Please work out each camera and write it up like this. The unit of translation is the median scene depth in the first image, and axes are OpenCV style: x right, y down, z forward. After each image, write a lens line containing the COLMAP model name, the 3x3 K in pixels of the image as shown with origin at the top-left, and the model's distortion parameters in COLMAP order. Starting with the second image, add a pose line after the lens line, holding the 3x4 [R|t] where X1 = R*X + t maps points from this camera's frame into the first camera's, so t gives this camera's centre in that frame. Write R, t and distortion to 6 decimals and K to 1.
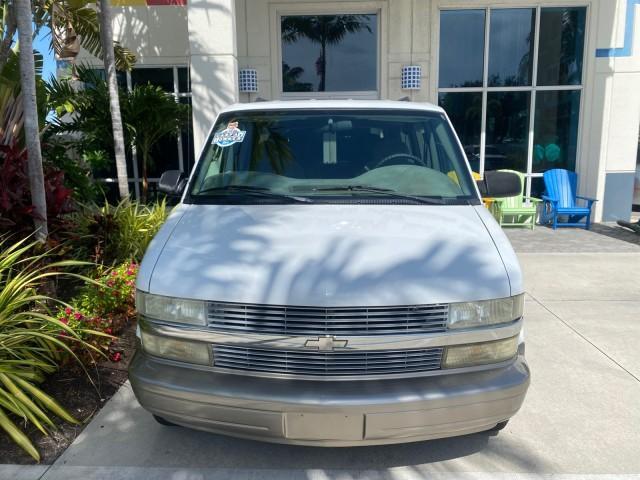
lens RADIAL K [[491.5, 0, 320.5], [0, 491.5, 236.0], [0, 0, 1]] dist [0.007610, -0.006434]
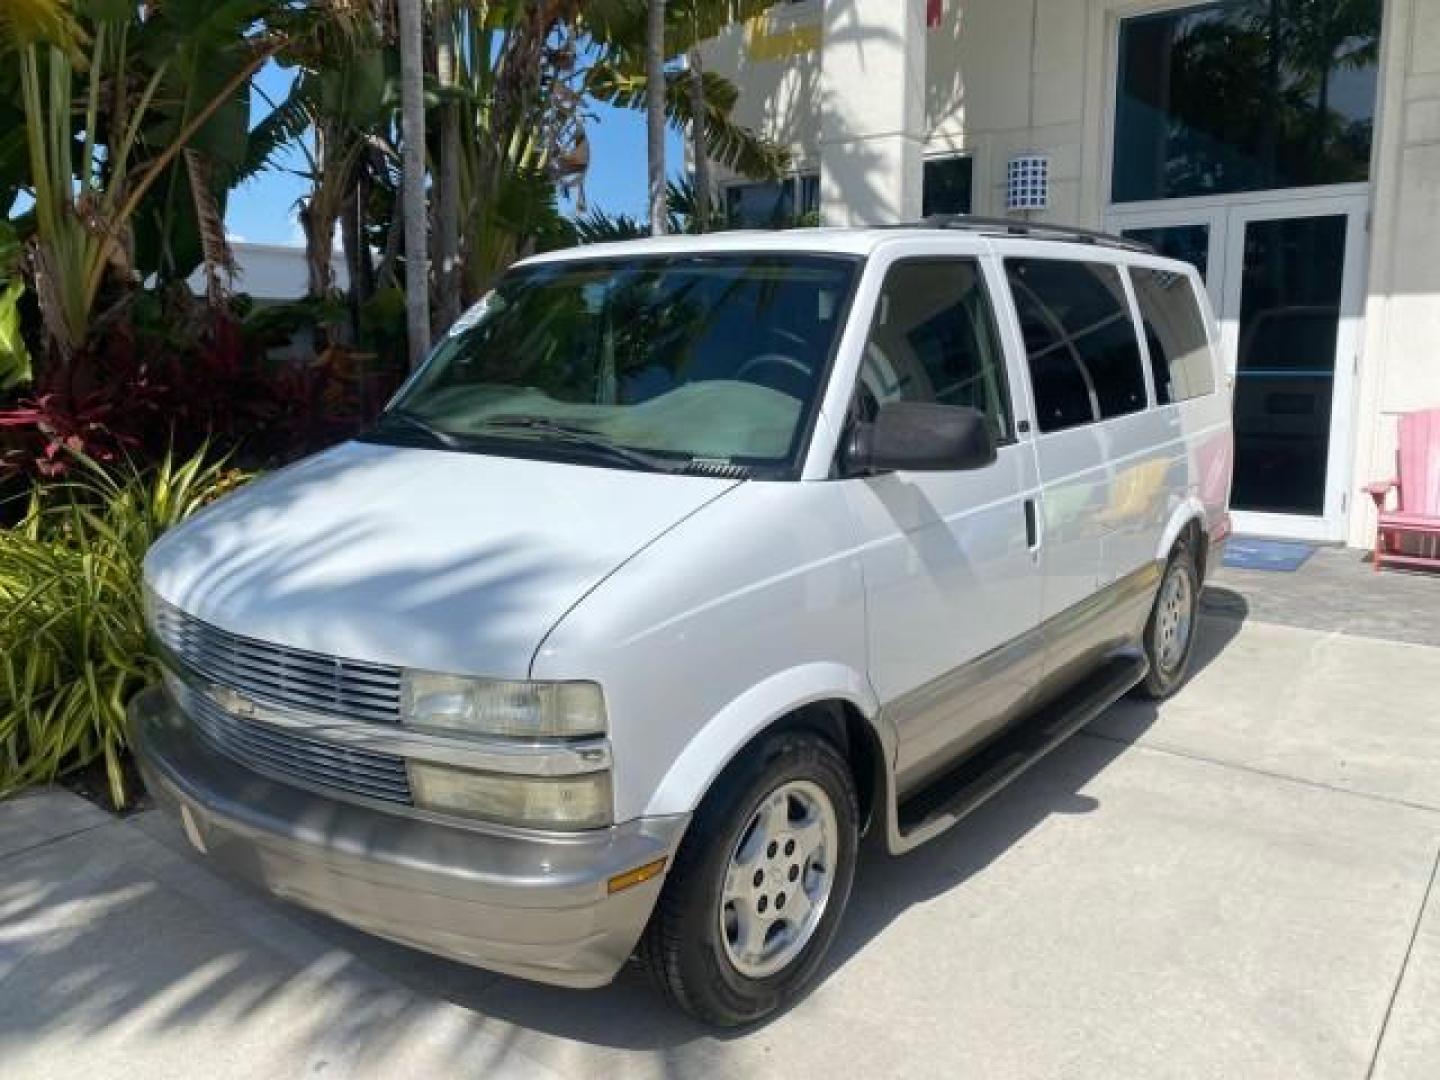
lens RADIAL K [[1105.9, 0, 721.1], [0, 1105.9, 531.1], [0, 0, 1]] dist [0.007610, -0.006434]
pose [[0.803461, 0.104725, -0.586074, 0.330764], [-0.106959, 0.993782, 0.030946, -0.017880], [0.585671, 0.037822, 0.809666, 0.090952]]
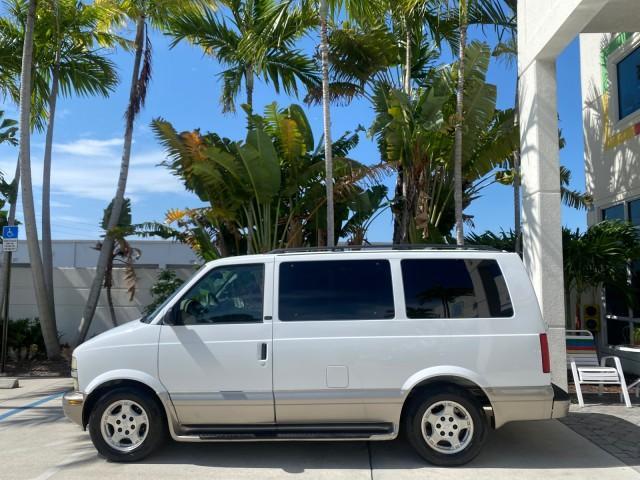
lens RADIAL K [[492.7, 0, 319.5], [0, 492.7, 237.4], [0, 0, 1]] dist [0.005074, -0.001734]
pose [[-0.019190, -0.081893, -0.996456, 0.799041], [-0.177227, 0.981136, -0.077221, -0.129292], [0.983983, 0.175117, -0.033342, 0.633954]]
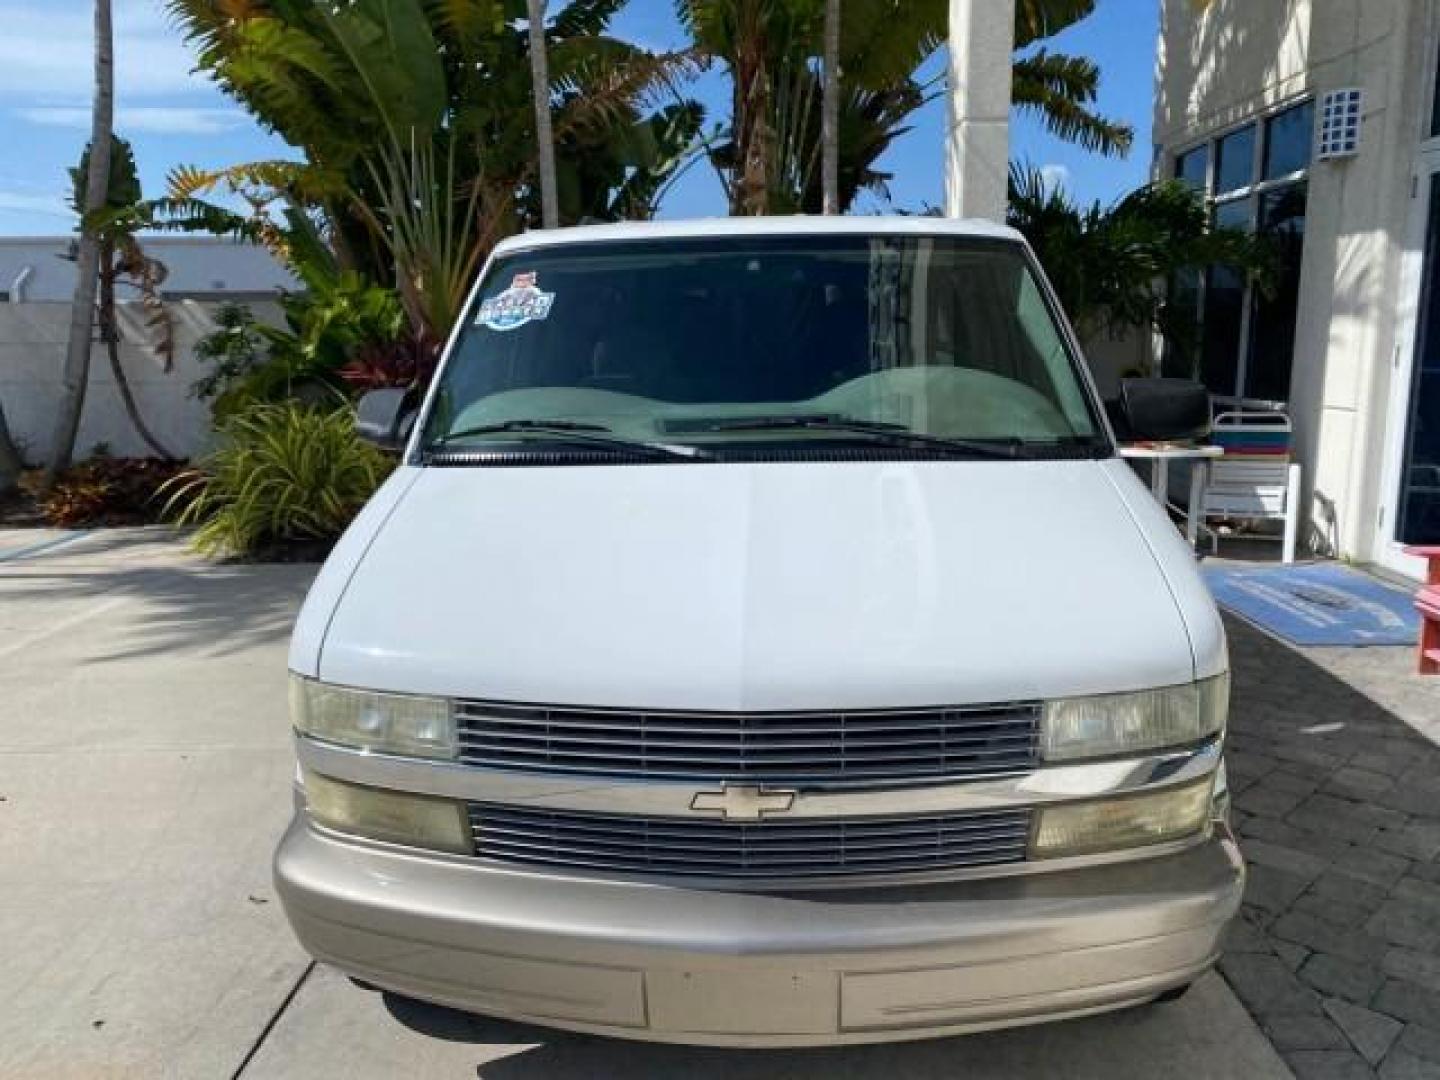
lens RADIAL K [[1109.5, 0, 713.7], [0, 1109.5, 524.2], [0, 0, 1]] dist [0.008001, -0.003221]
pose [[-0.002667, 0.181482, -0.983391, 0.891912], [-0.164723, 0.969881, 0.179435, -0.156644], [0.986336, 0.162466, 0.027308, 0.816933]]
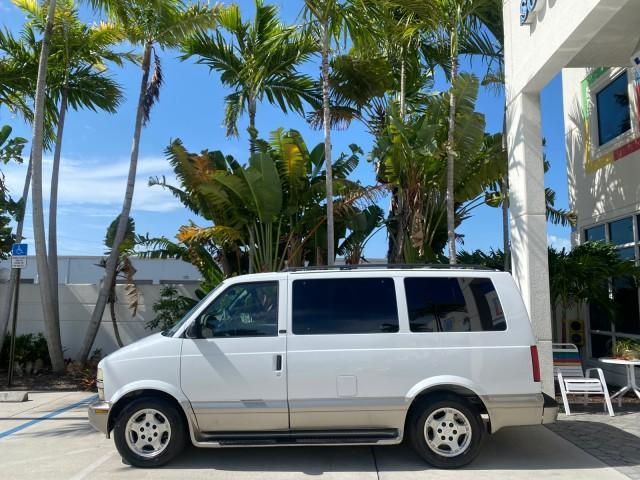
lens RADIAL K [[491.5, 0, 320.5], [0, 491.5, 236.0], [0, 0, 1]] dist [0.007610, -0.006434]
pose [[0.007755, -0.115618, -0.993264, 0.859005], [-0.178277, 0.977220, -0.115142, -0.125632], [0.983950, 0.177969, -0.013033, 0.602462]]
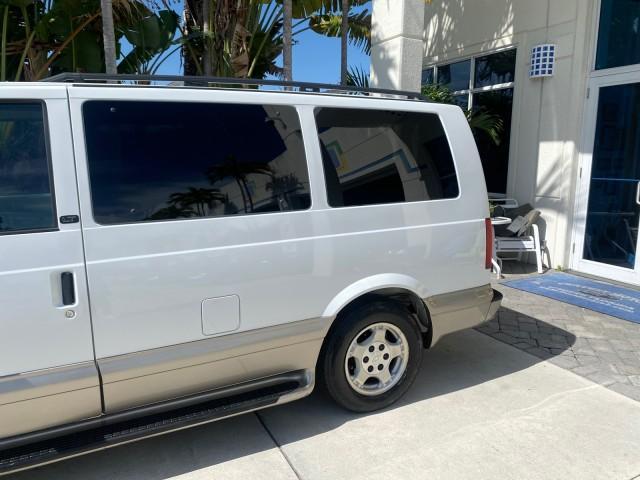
lens RADIAL K [[491.5, 0, 320.5], [0, 491.5, 236.0], [0, 0, 1]] dist [0.007610, -0.006434]
pose [[0.476485, 0.157755, -0.864914, 0.487185], [-0.166815, 0.982122, 0.087234, -0.105554], [0.863212, 0.102715, 0.494282, 0.548873]]
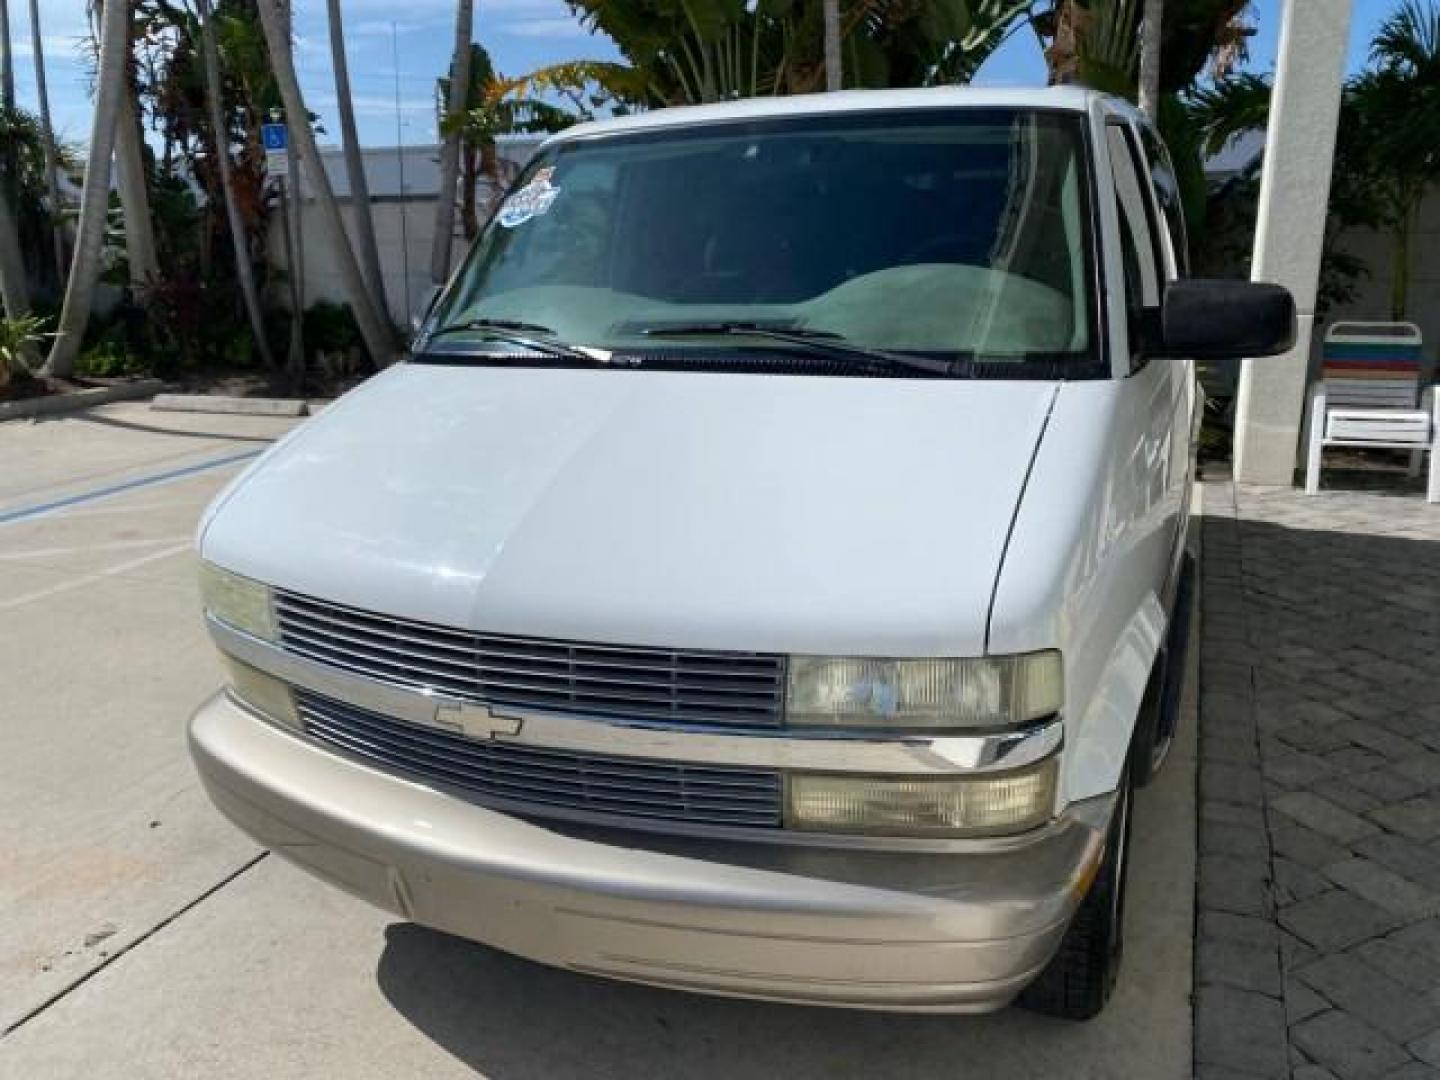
lens RADIAL K [[1105.9, 0, 721.1], [0, 1105.9, 531.1], [0, 0, 1]] dist [0.007610, -0.006434]
pose [[-0.354483, 0.263198, -0.897256, 0.843467], [-0.138973, 0.934081, 0.328905, -0.180170], [0.924677, 0.241286, -0.294538, 0.959245]]
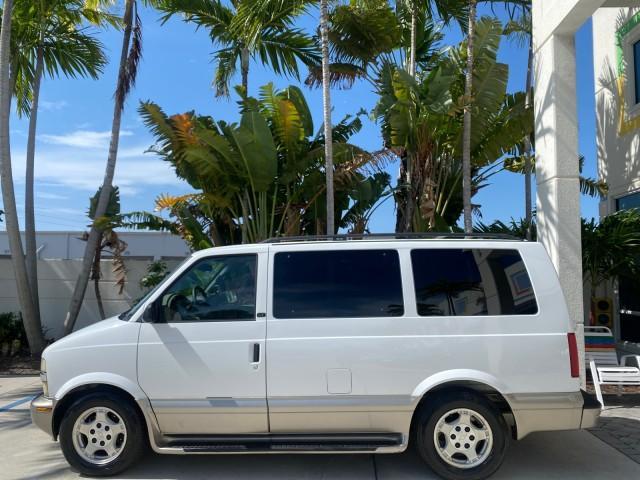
lens RADIAL K [[492.7, 0, 319.5], [0, 492.7, 237.4], [0, 0, 1]] dist [0.005074, -0.001734]
pose [[-0.015689, -0.067339, -0.997607, 0.724582], [-0.178679, 0.981858, -0.063466, -0.127909], [0.983782, 0.177256, -0.027436, 0.631131]]
